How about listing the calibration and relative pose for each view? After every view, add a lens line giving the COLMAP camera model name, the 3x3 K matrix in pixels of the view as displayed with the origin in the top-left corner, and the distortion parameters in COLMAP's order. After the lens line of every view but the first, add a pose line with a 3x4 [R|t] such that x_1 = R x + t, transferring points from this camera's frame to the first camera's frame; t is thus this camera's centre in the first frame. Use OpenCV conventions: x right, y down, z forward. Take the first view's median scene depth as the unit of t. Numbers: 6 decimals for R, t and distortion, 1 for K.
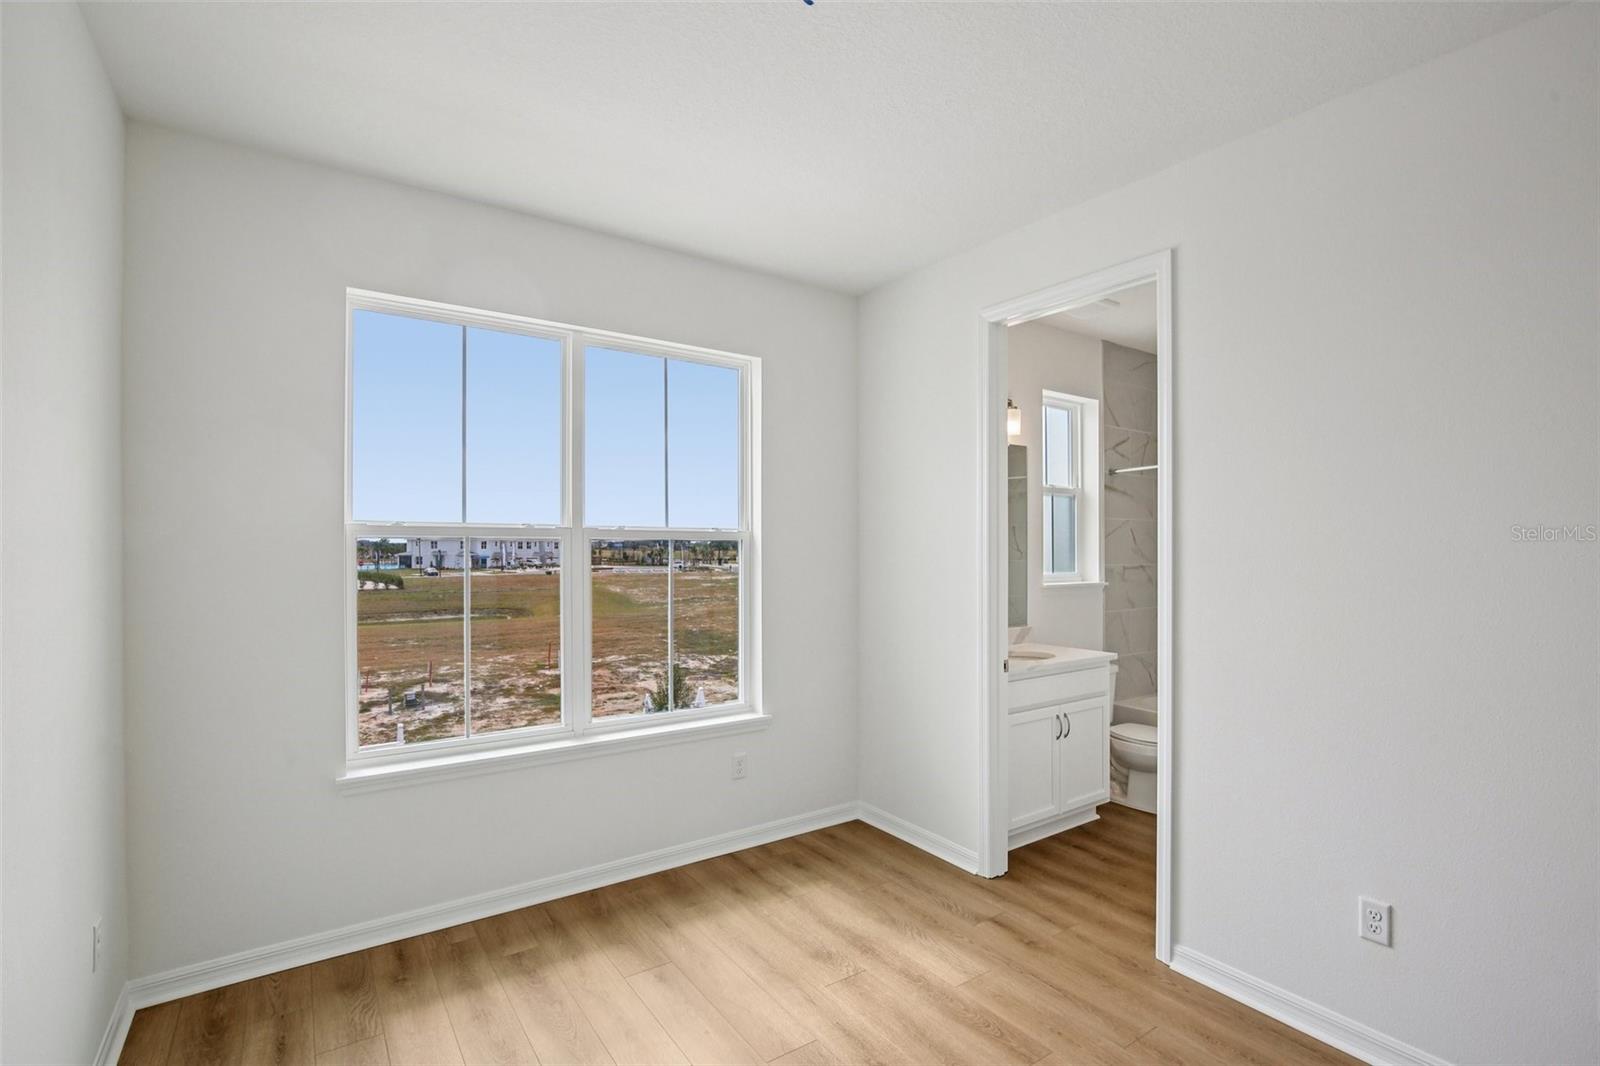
lens RADIAL K [[752.3, 0, 786.7], [0, 752.3, 539.4], [0, 0, 1]] dist [-0.026761, 0.004285]
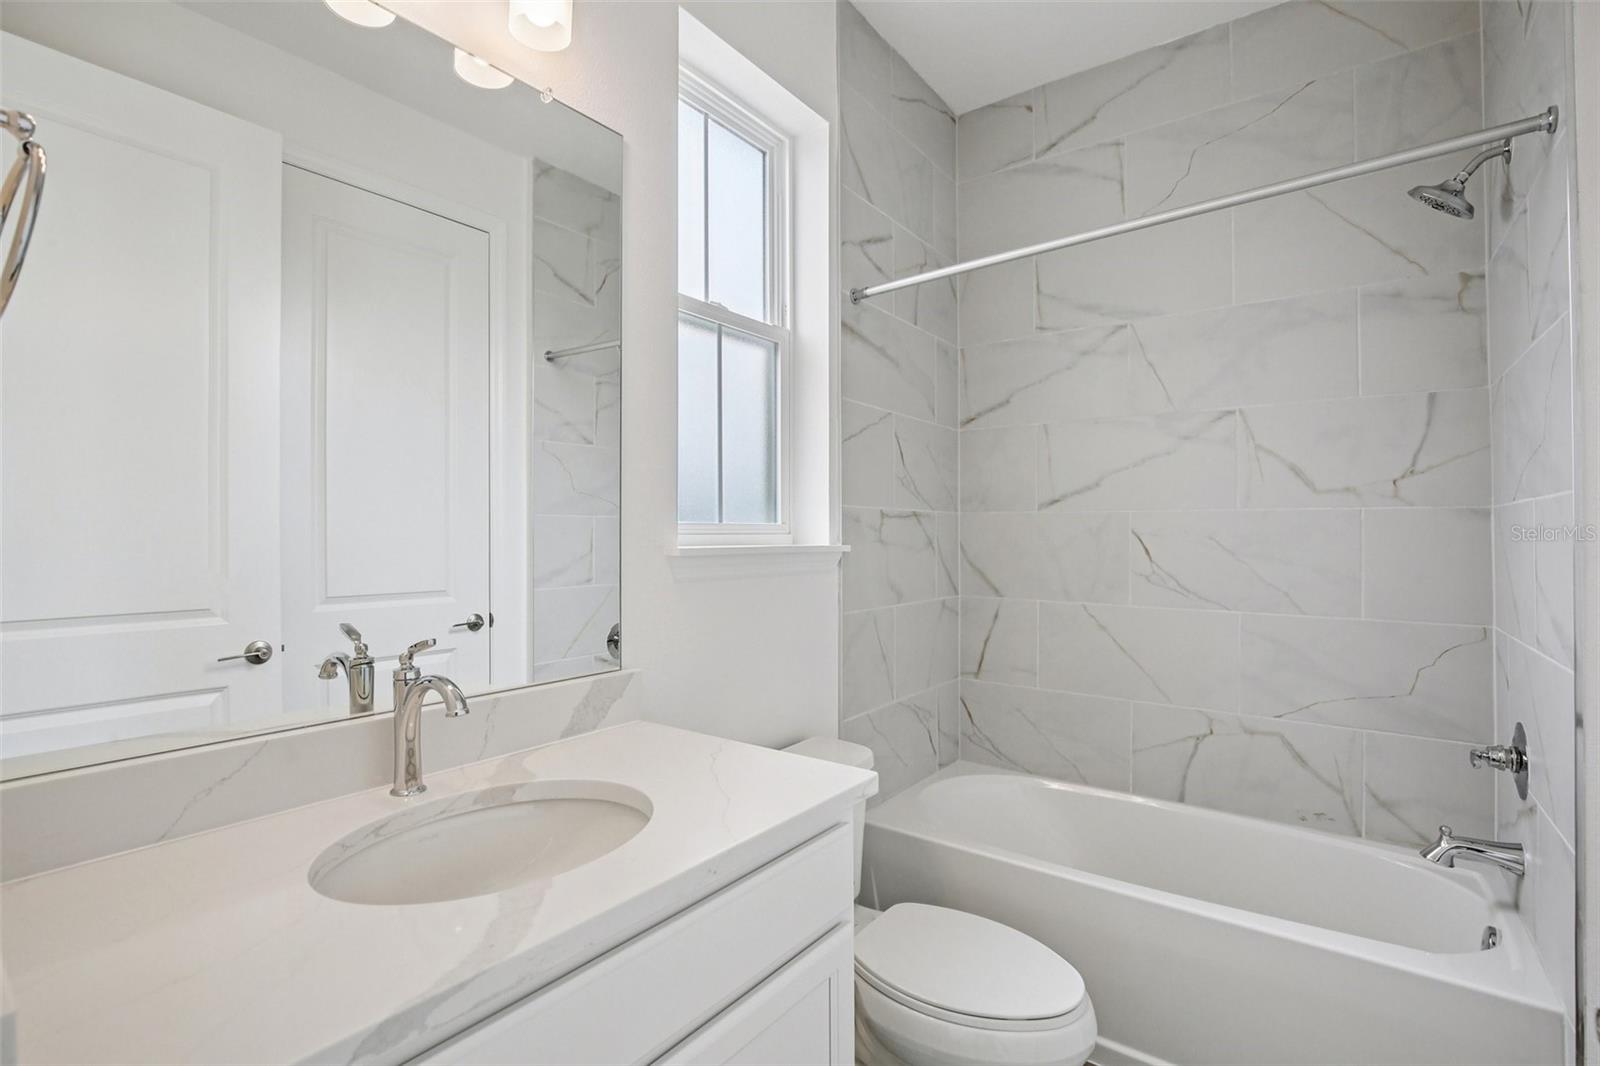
lens RADIAL K [[725.3, 0, 802.3], [0, 725.3, 520.0], [0, 0, 1]] dist [-0.003245, -0.000398]
pose [[0.944125, 0.001345, 0.329585, 0.264820], [0.001265, 0.999970, -0.007705, 0.045354], [-0.329585, 0.007691, 0.944094, 0.610994]]
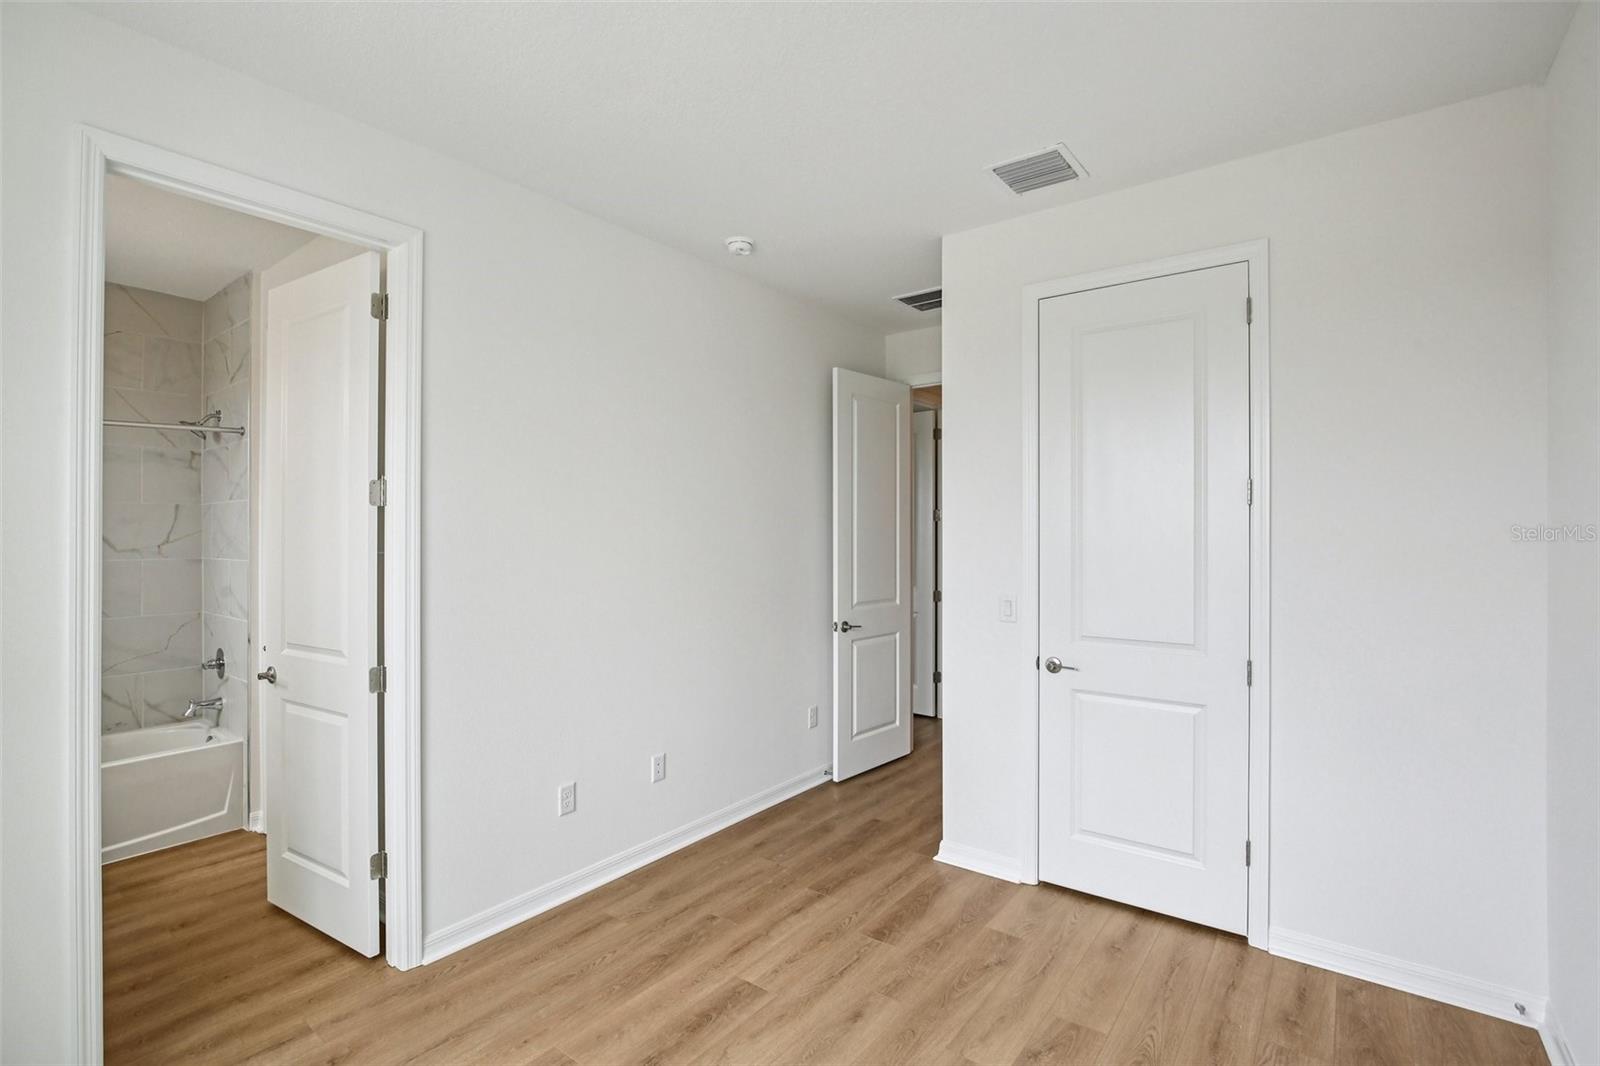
lens RADIAL K [[752.3, 0, 807.1], [0, 752.3, 524.4], [0, 0, 1]] dist [-0.026761, 0.004285]
pose [[-0.340503, 0.002587, 0.940240, -0.323625], [-0.002159, 0.999991, -0.003533, -0.002131], [-0.940241, -0.003233, -0.340494, 0.478971]]
